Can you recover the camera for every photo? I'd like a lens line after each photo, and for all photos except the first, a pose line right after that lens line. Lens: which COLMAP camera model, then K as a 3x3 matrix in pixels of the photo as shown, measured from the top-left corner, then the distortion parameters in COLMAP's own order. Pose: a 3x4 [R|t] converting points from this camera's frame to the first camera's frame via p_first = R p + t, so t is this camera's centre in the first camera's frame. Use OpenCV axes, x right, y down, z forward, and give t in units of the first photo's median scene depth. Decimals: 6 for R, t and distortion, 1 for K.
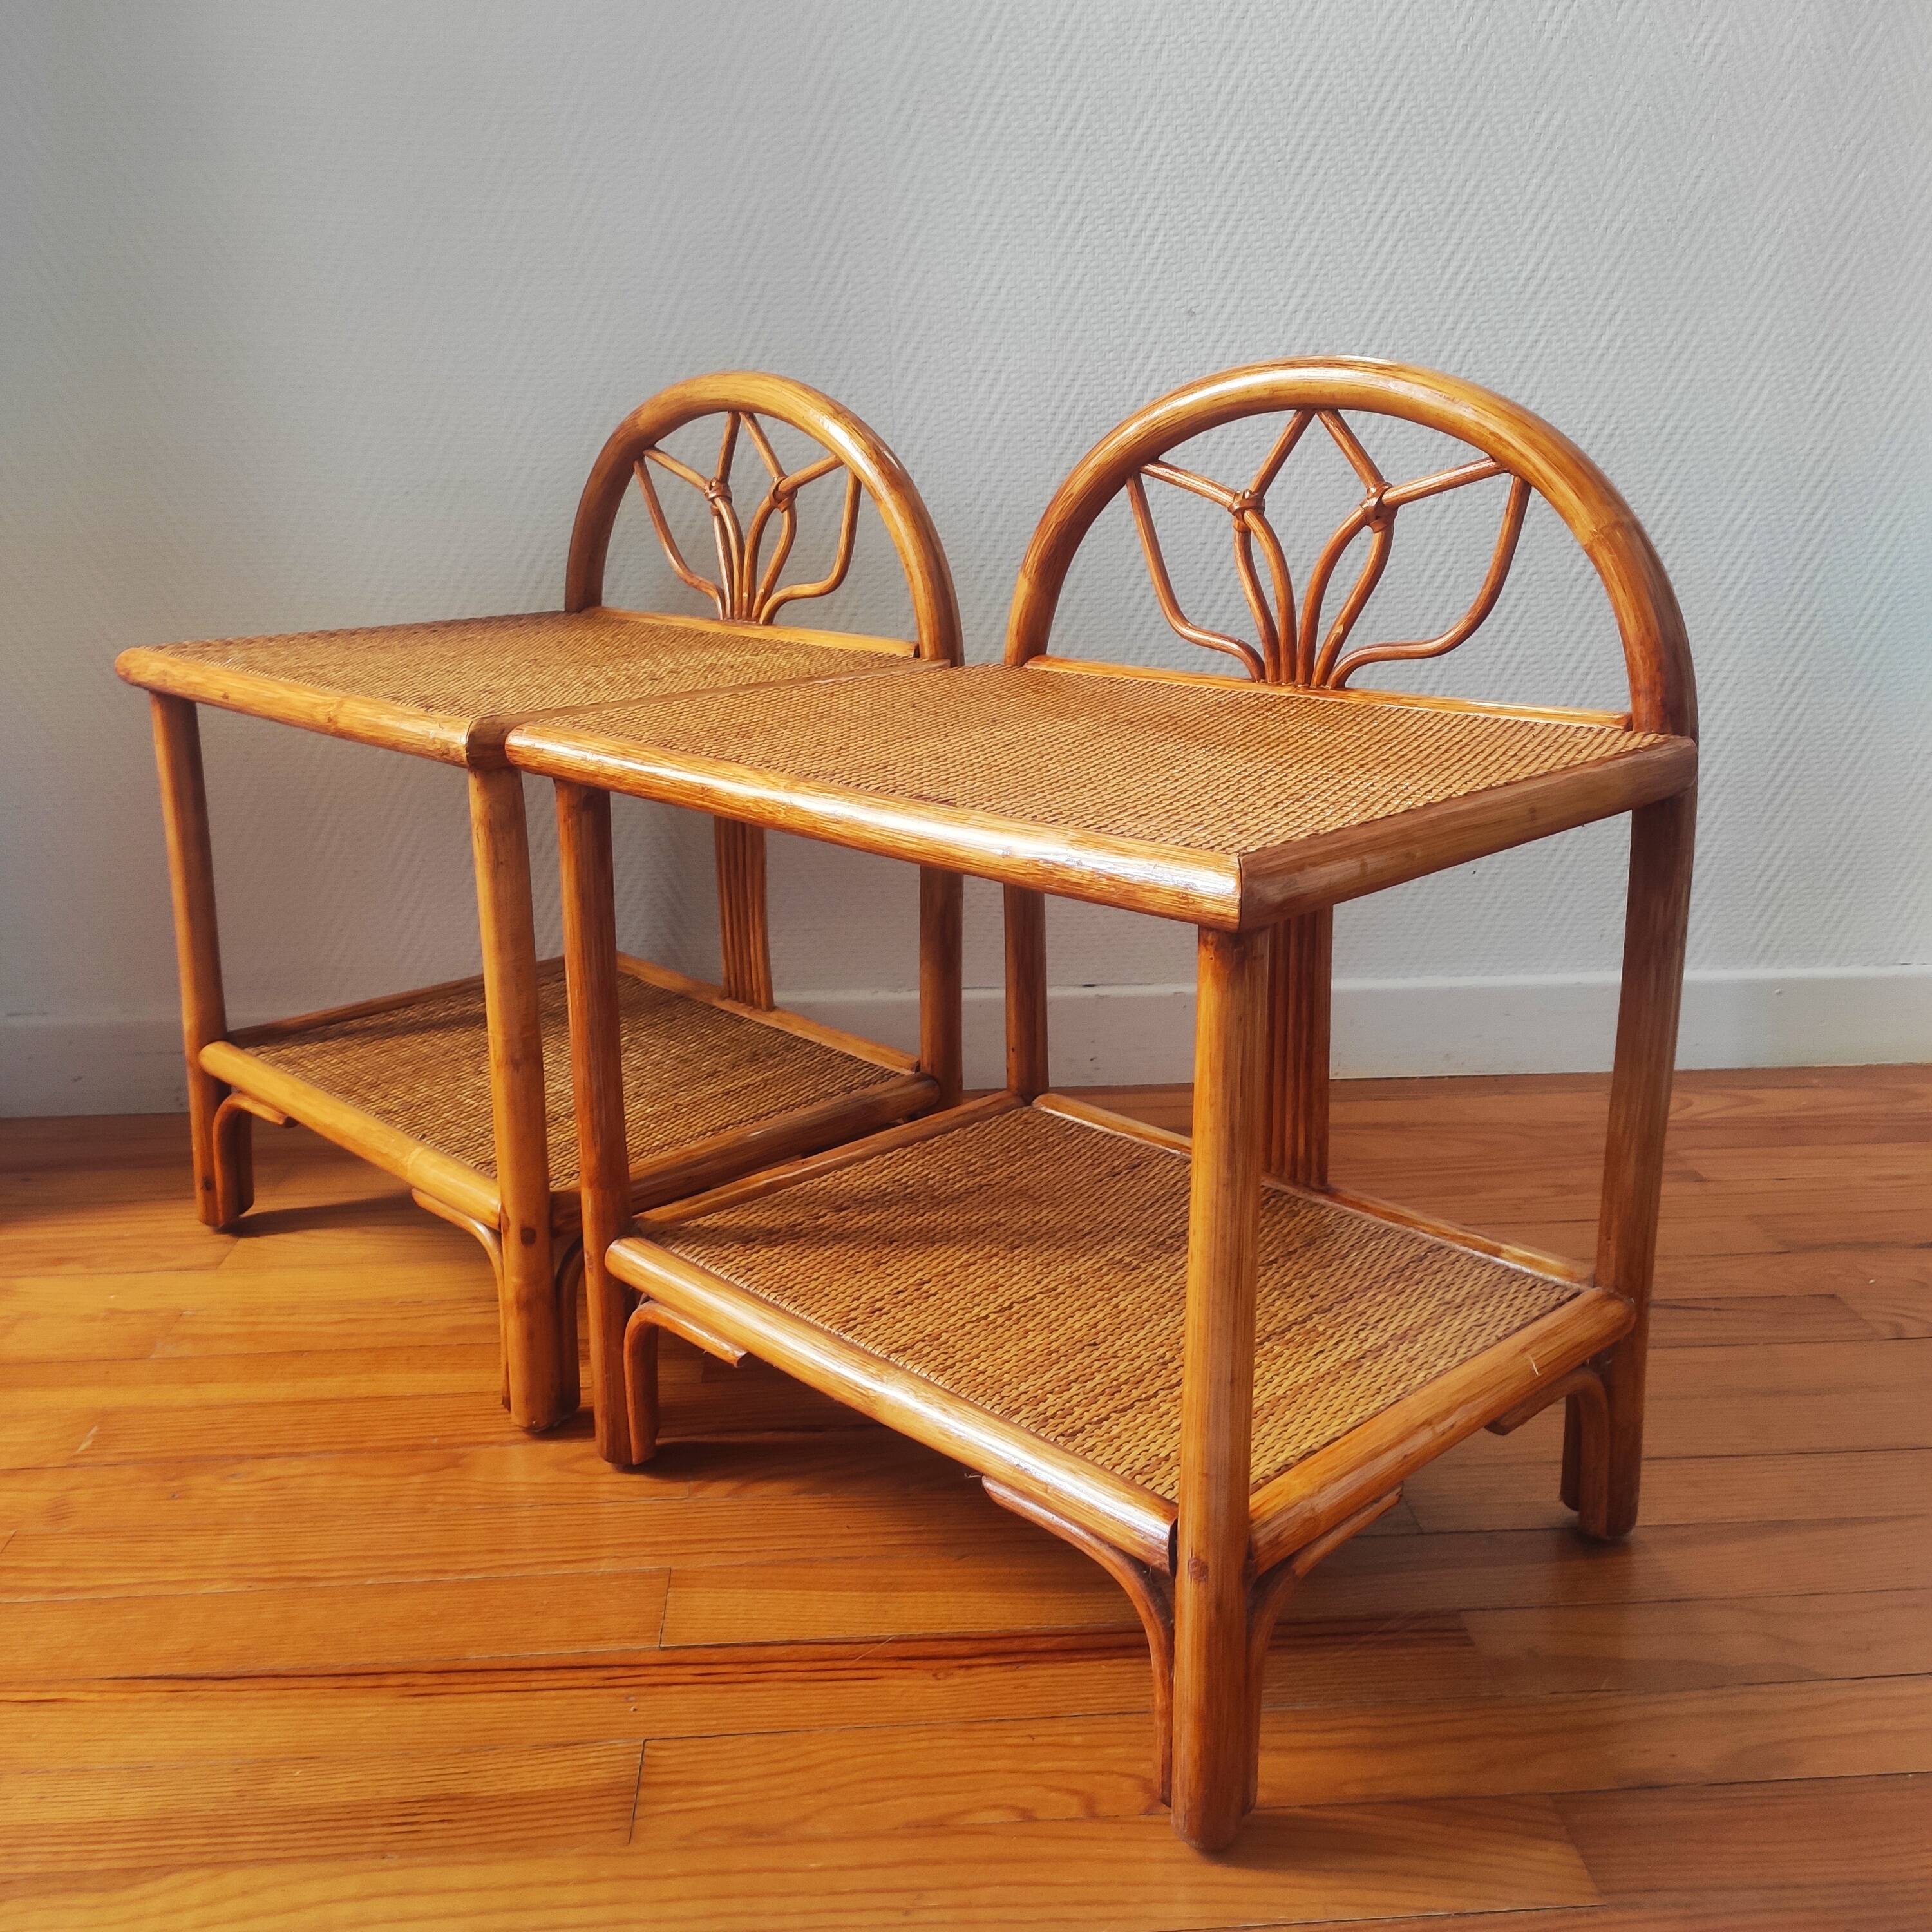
lens RADIAL K [[1908.4, 0, 968.4], [0, 1908.4, 981.4], [0, 0, 1]] dist [0.030695, 0.000000]
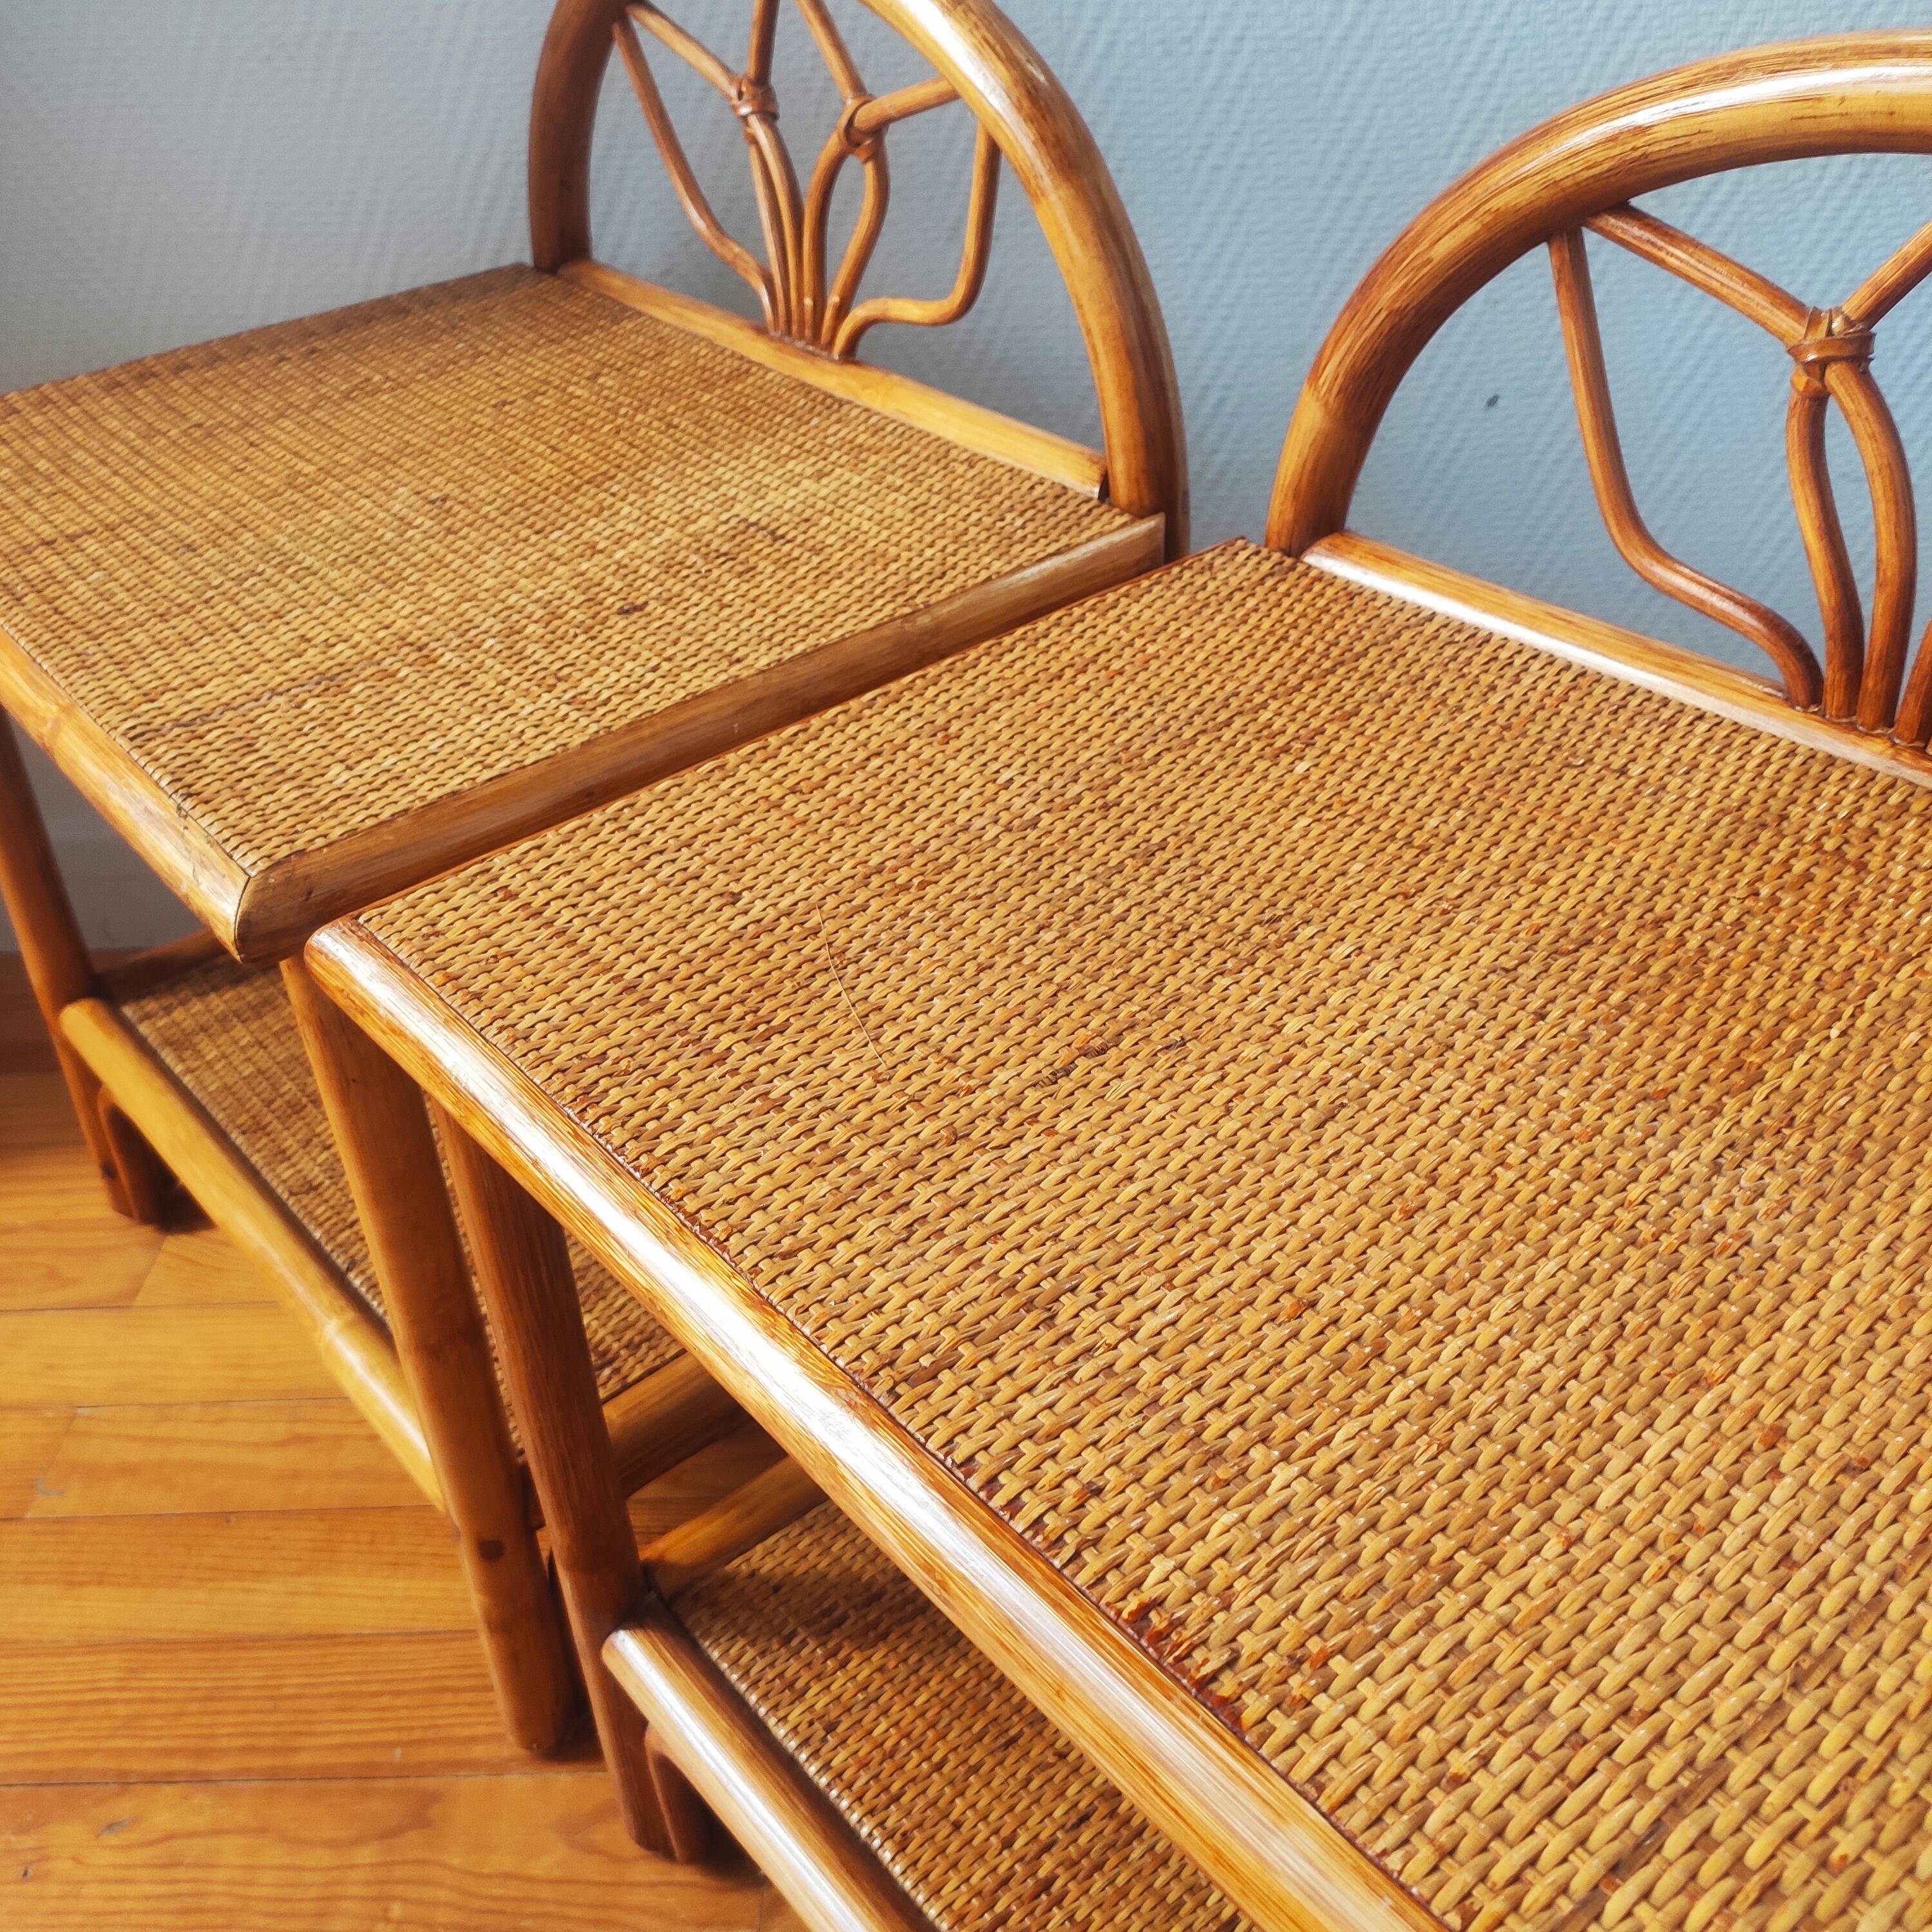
lens RADIAL K [[1908.4, 0, 973.6], [0, 1908.4, 959.3], [0, 0, 1]] dist [0.030695, 0.000000]
pose [[0.996636, 0.008345, -0.081526, -0.017735], [0.019659, 0.941412, 0.336685, -0.220878], [0.079559, -0.337155, 0.938082, 0.408450]]
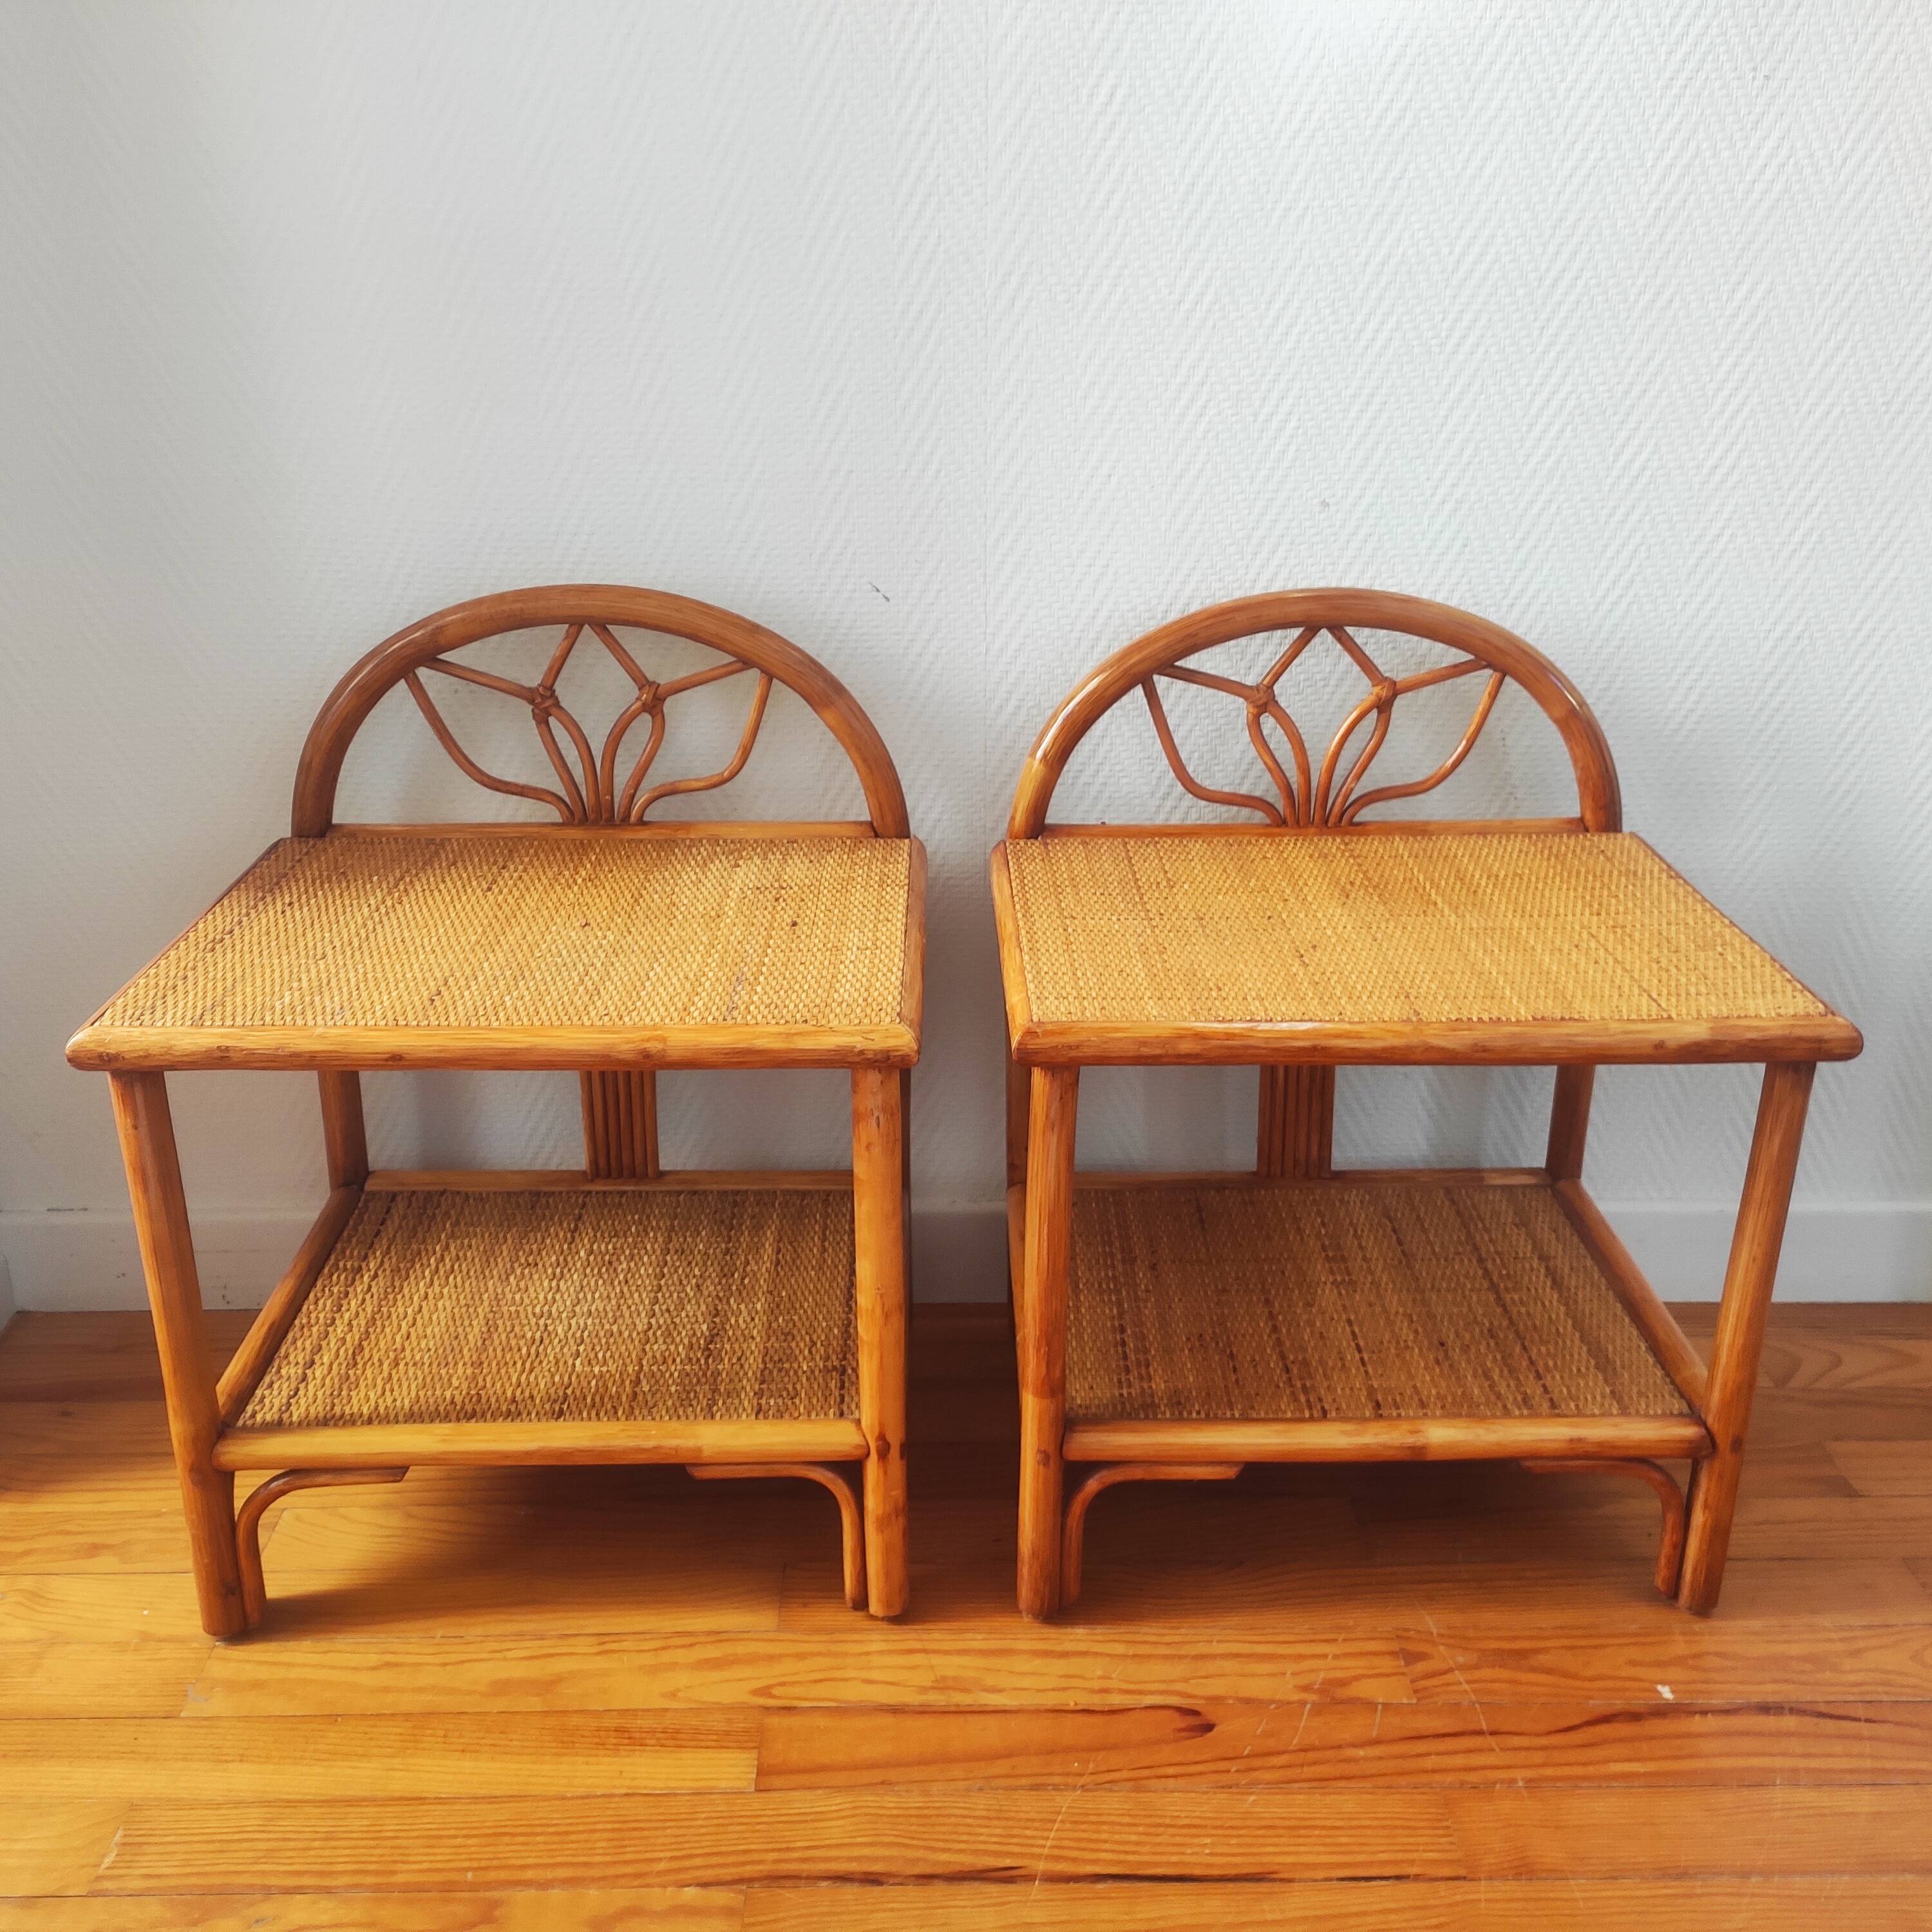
lens RADIAL K [[1908.4, 0, 958.9], [0, 1908.4, 969.0], [0, 0, 1]] dist [0.030695, 0.000000]
pose [[0.998455, 0.026596, -0.048785, -0.004737], [-0.021581, 0.994694, 0.100584, -0.262043], [0.051201, -0.099376, 0.993732, 0.105825]]
